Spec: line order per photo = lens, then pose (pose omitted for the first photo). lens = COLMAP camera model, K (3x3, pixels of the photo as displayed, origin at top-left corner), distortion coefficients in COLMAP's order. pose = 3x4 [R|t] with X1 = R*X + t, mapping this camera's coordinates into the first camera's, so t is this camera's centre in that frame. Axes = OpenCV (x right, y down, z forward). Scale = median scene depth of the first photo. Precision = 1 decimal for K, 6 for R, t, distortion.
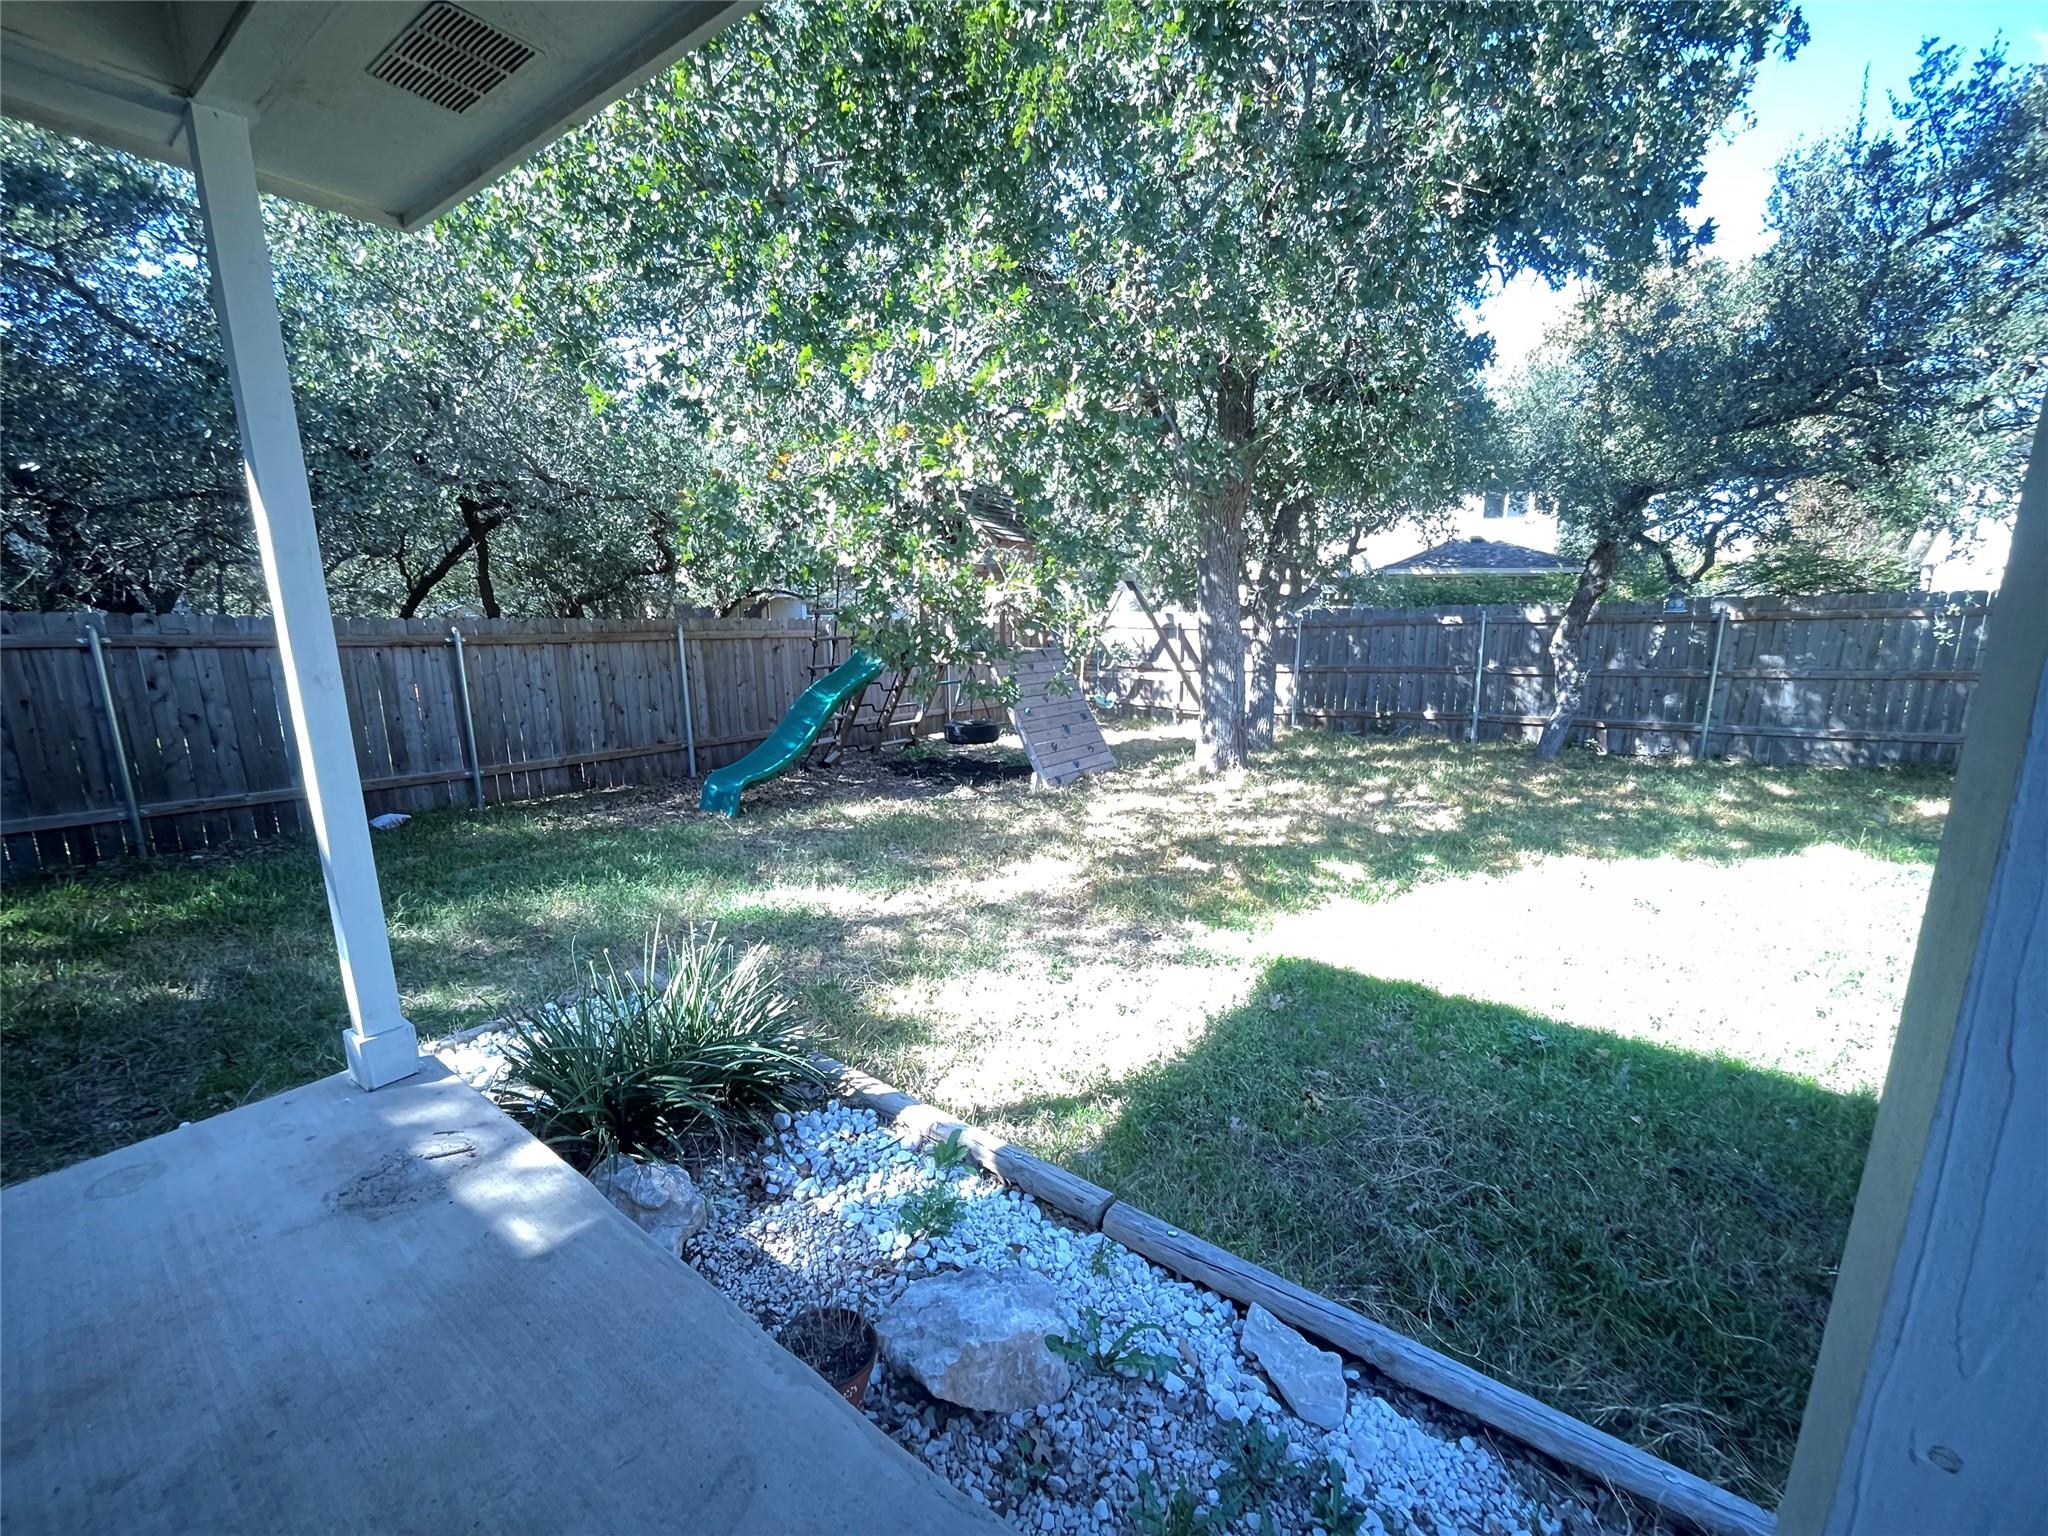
lens RADIAL K [[834.2, 0, 1024.3], [0, 834.2, 768.3], [0, 0, 1]] dist [-0.002037, 0.001125]
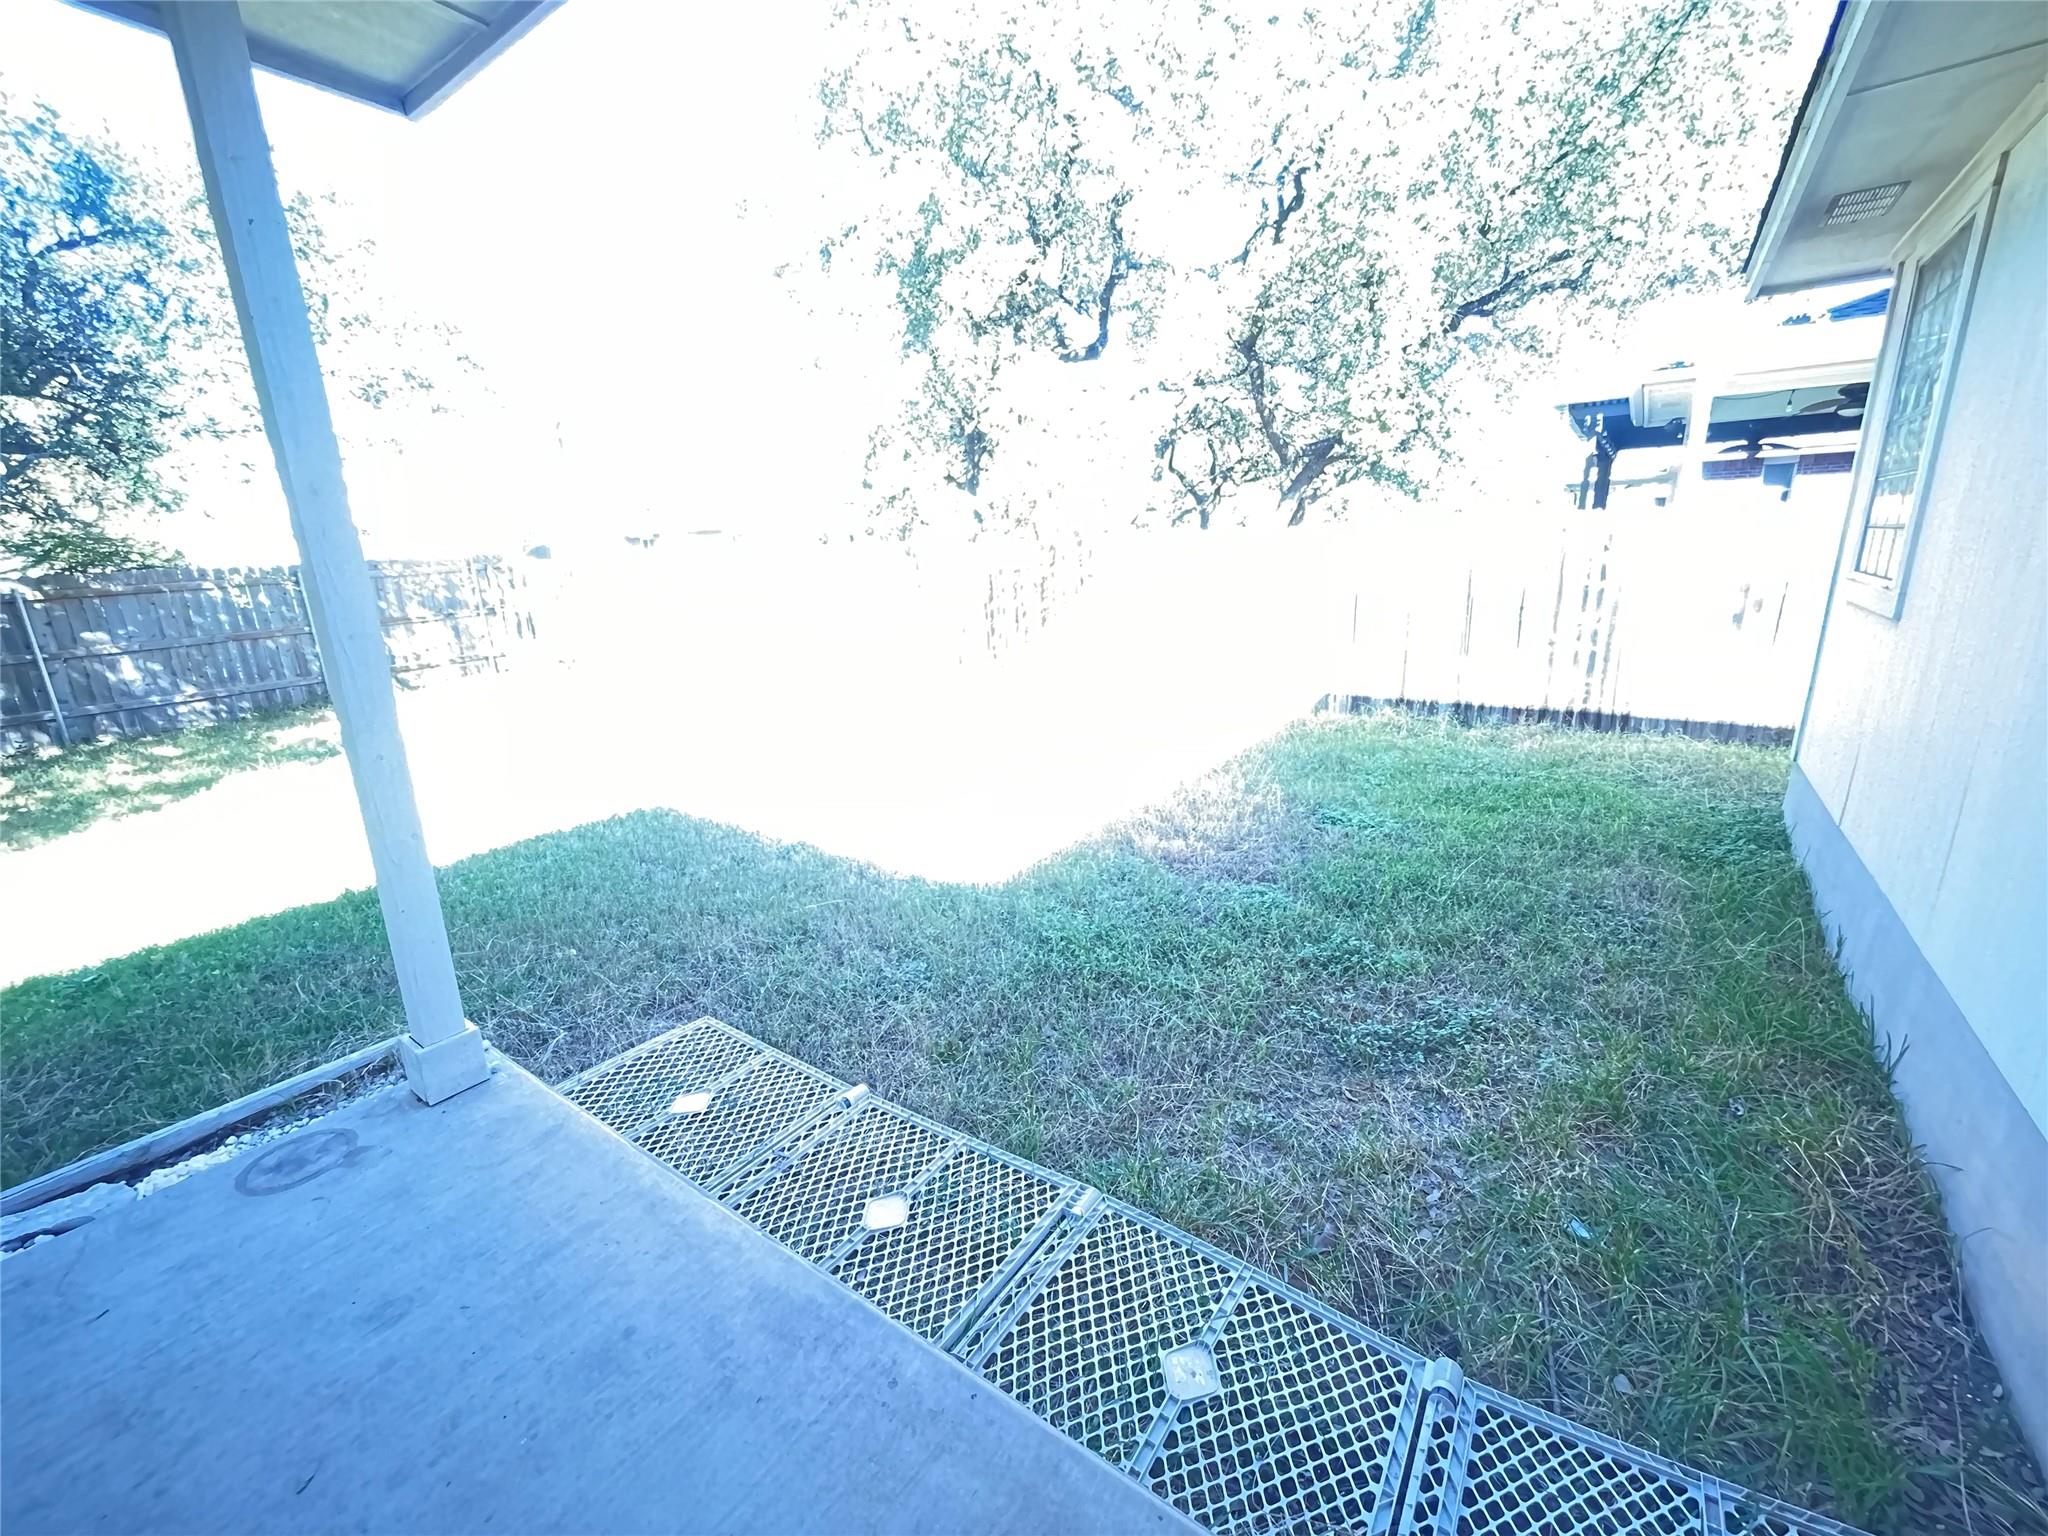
lens RADIAL K [[834.2, 0, 1023.0], [0, 834.2, 775.0], [0, 0, 1]] dist [-0.002037, 0.001125]
pose [[-0.012067, -0.258316, 0.965985, -0.201425], [0.225615, 0.940440, 0.254303, 0.035534], [-0.974142, 0.221010, 0.046931, -0.158535]]
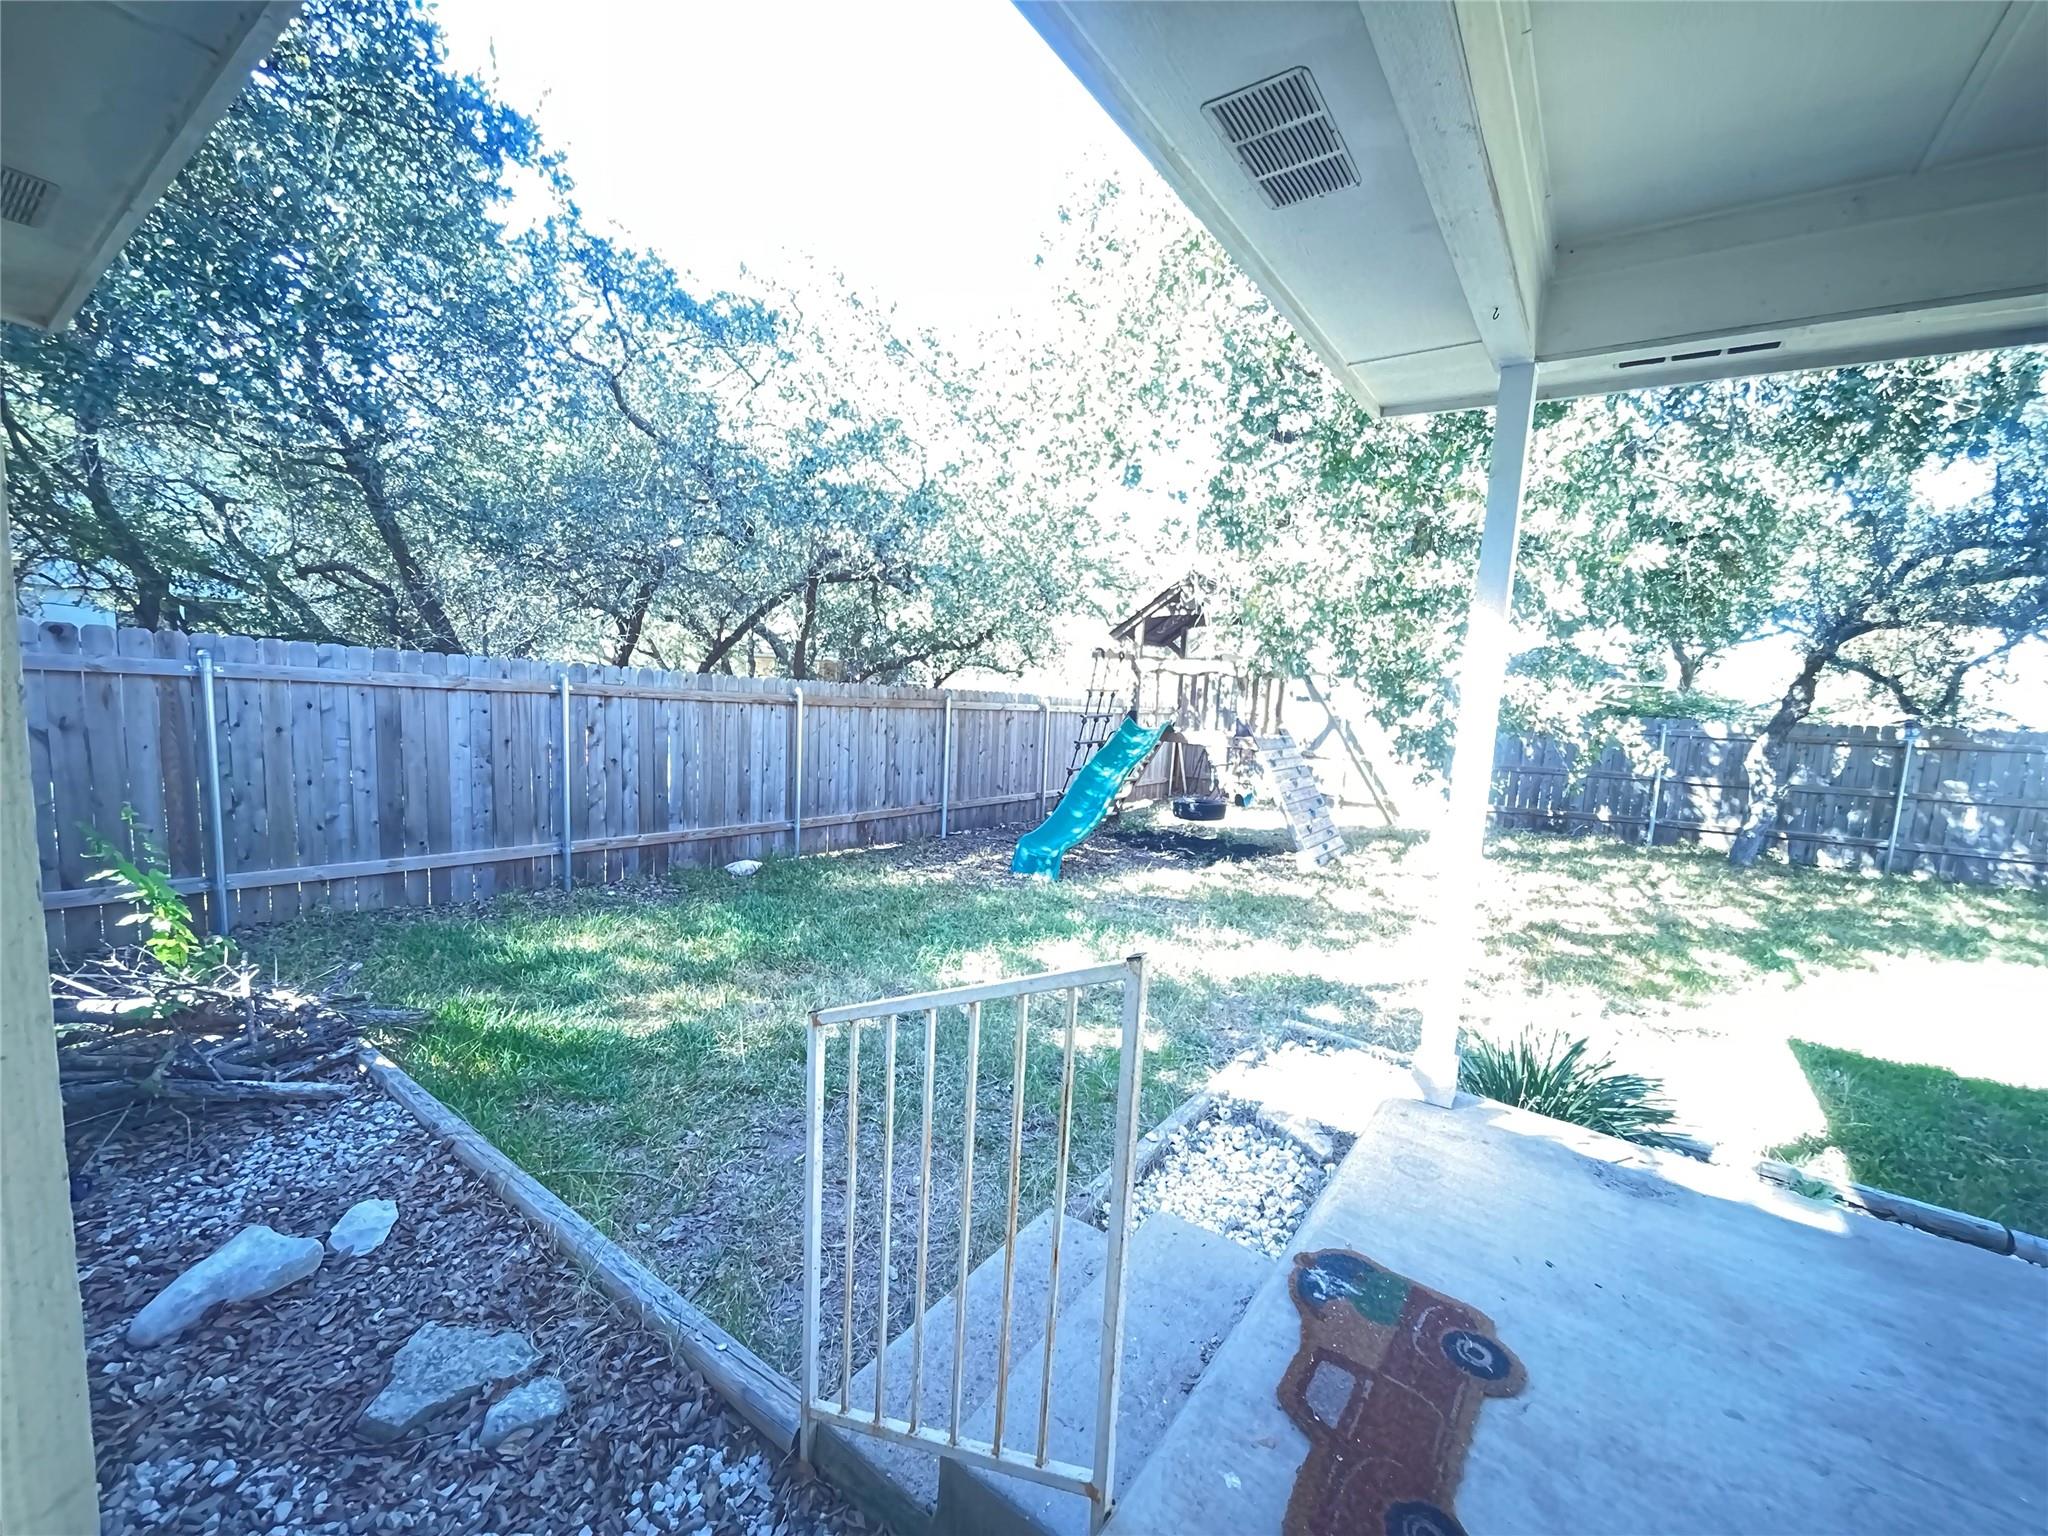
lens RADIAL K [[834.2, 0, 1022.0], [0, 834.2, 769.0], [0, 0, 1]] dist [-0.002037, 0.001125]
pose [[0.998183, 0.056440, 0.021081, -0.496434], [-0.054488, 0.994987, -0.083854, 0.010044], [-0.025708, 0.082553, 0.996255, -0.084342]]
